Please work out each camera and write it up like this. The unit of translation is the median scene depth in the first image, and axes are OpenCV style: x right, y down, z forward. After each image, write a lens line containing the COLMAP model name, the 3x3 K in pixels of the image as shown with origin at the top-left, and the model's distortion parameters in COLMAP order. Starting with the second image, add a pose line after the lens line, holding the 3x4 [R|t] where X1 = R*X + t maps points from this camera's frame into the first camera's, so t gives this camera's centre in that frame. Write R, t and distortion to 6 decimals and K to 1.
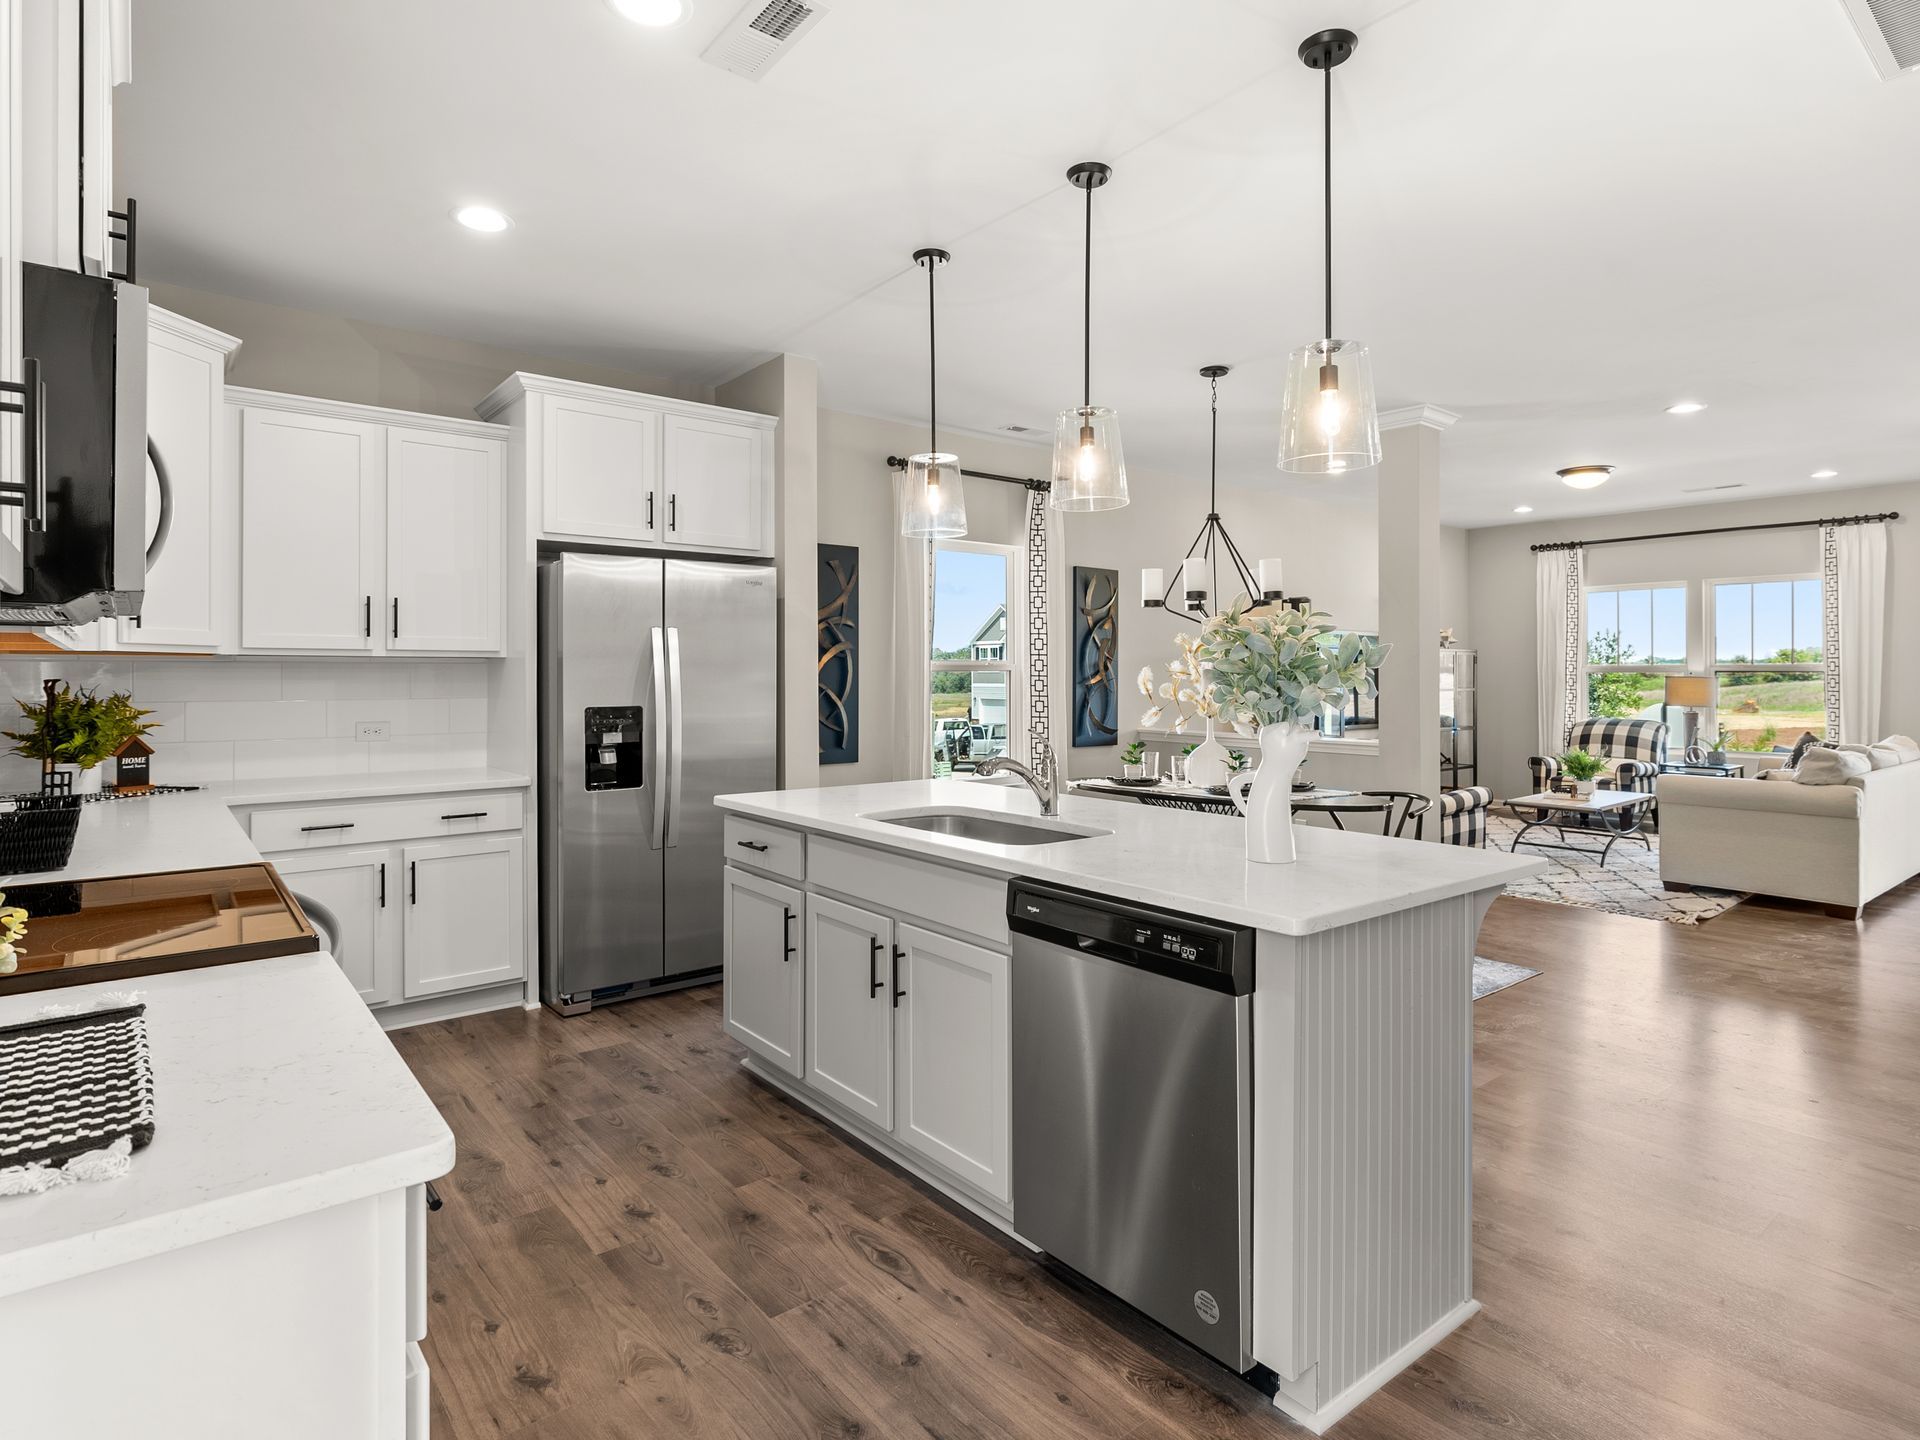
lens RADIAL K [[1030.8, 0, 958.3], [0, 1030.8, 676.5], [0, 0, 1]] dist [-0.002850, 0.002521]
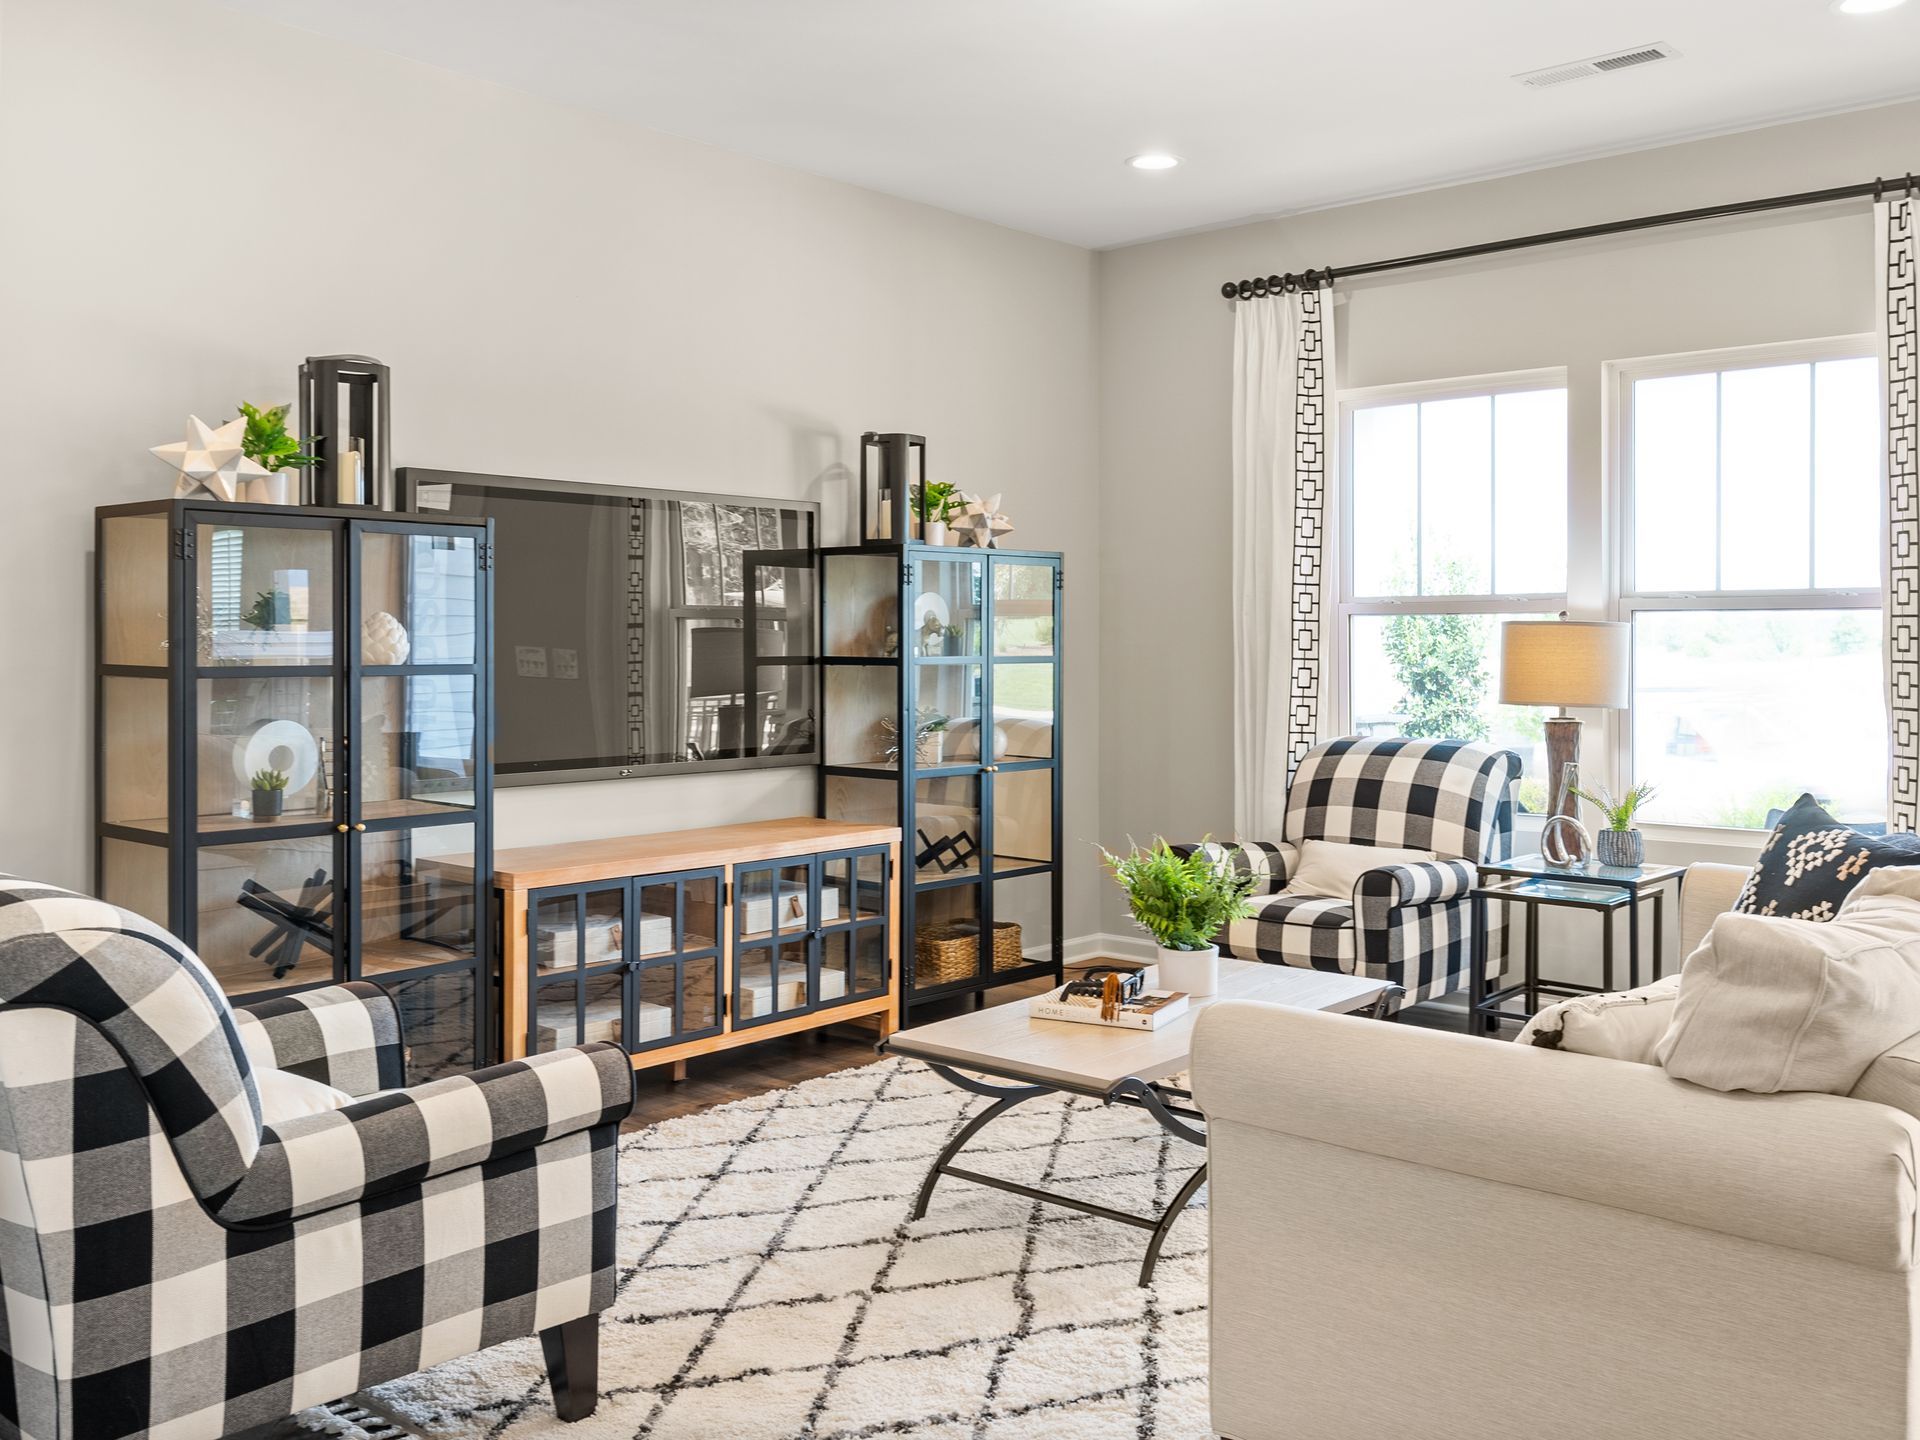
lens RADIAL K [[1707.8, 0, 957.4], [0, 1707.8, 660.4], [0, 0, 1]] dist [0.003219, 0.012622]
pose [[0.985850, -0.002454, 0.167610, 0.458072], [0.000778, 0.999949, 0.010068, 0.008411], [-0.167627, -0.009795, 0.985802, 0.505427]]
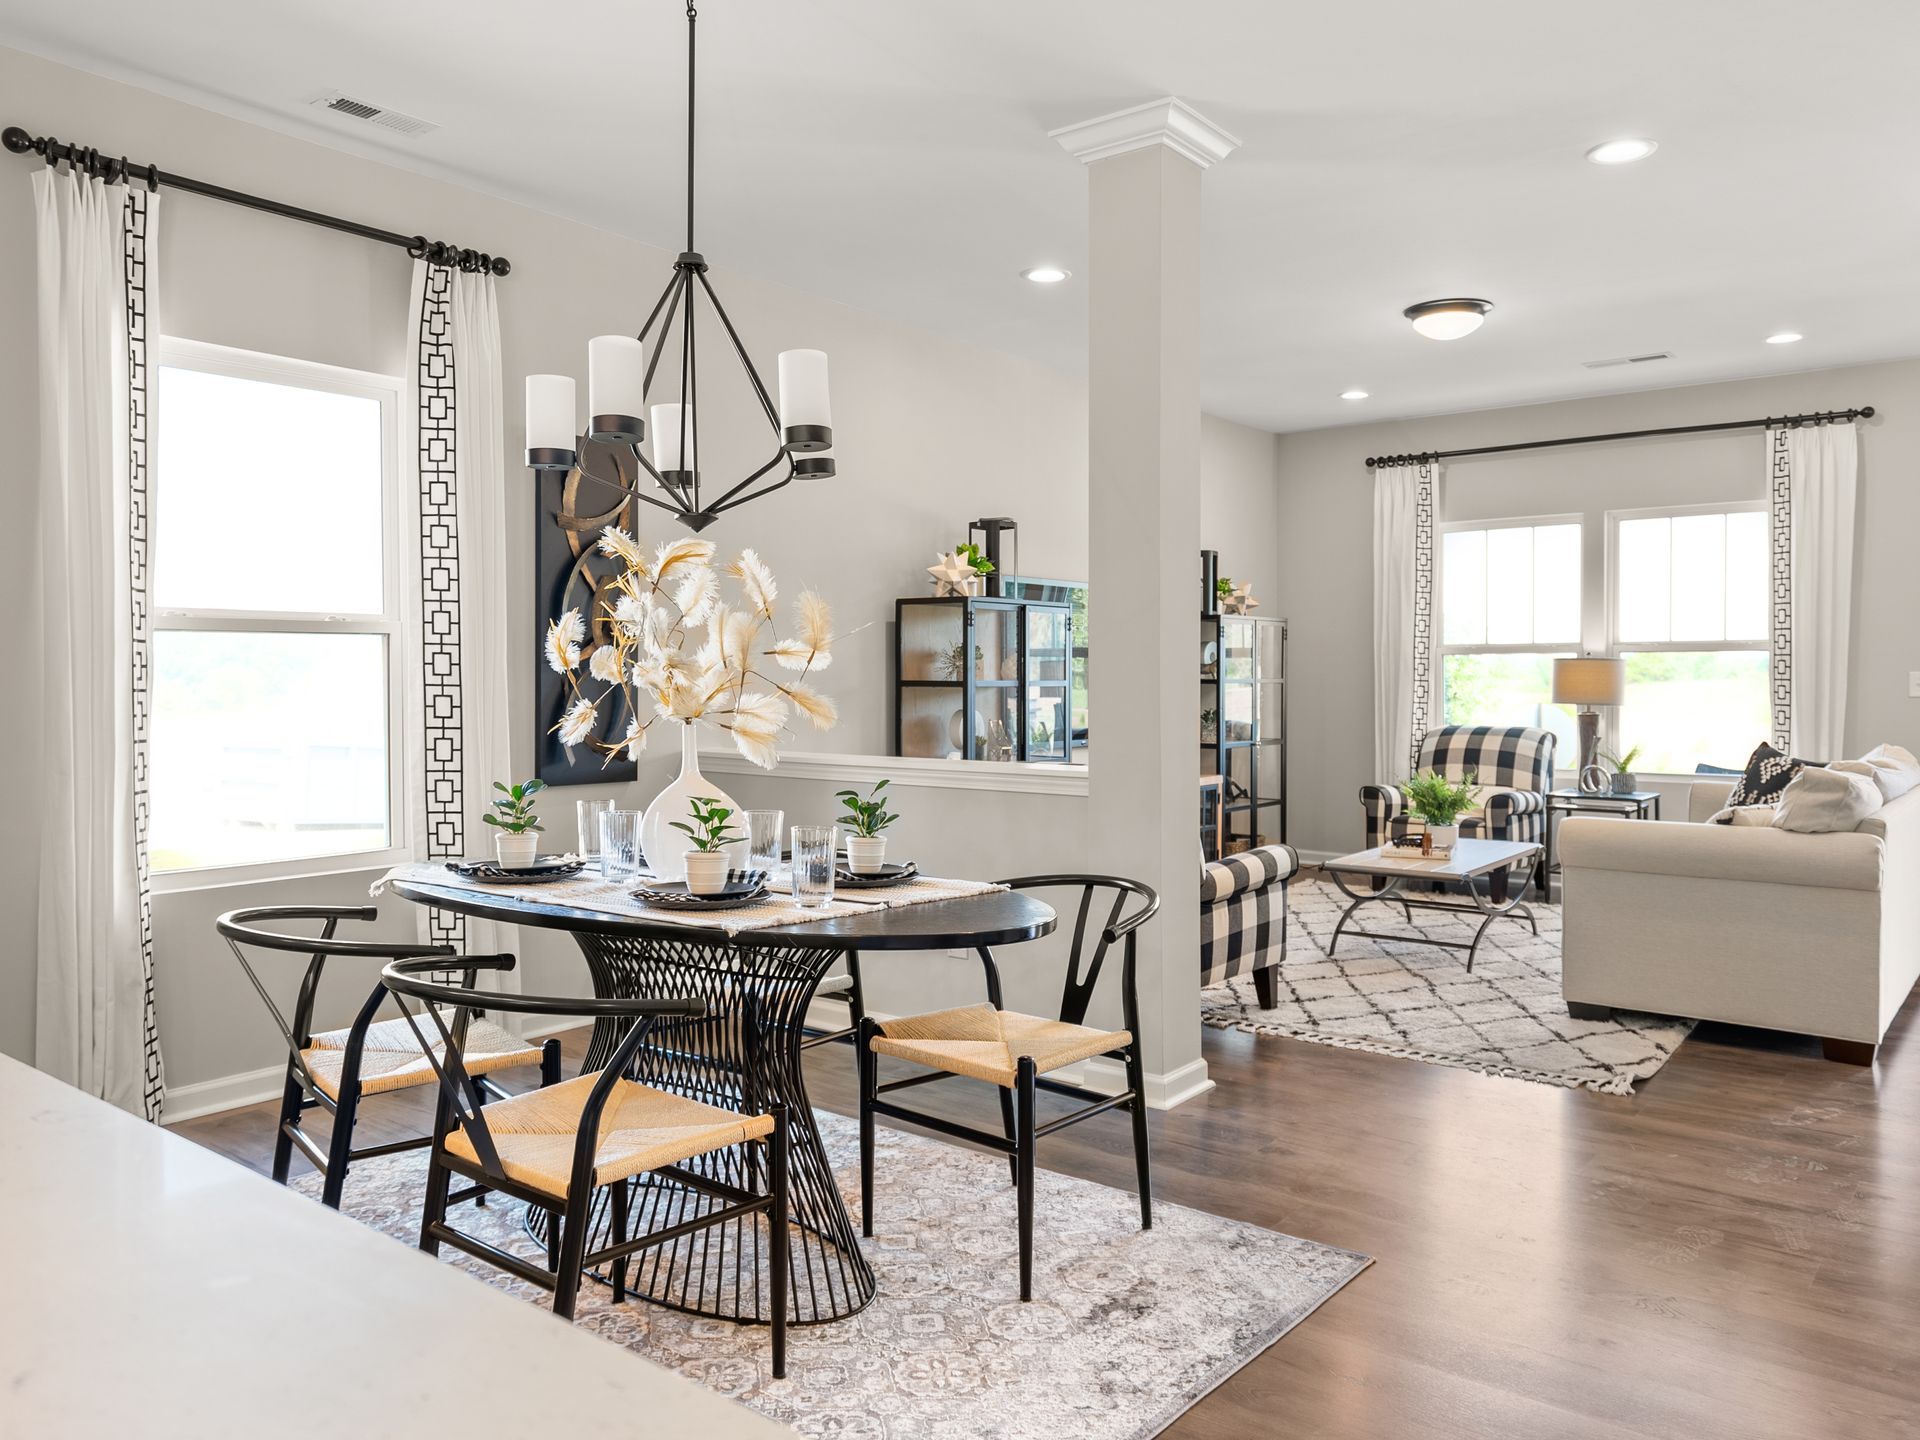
lens RADIAL K [[1394.9, 0, 962.2], [0, 1394.9, 712.6], [0, 0, 1]] dist [0.012450, -0.001218]
pose [[0.975295, -0.007138, 0.220793, 0.148986], [0.001924, 0.999714, 0.023824, 0.014069], [-0.220900, -0.022811, 0.975030, 0.258260]]
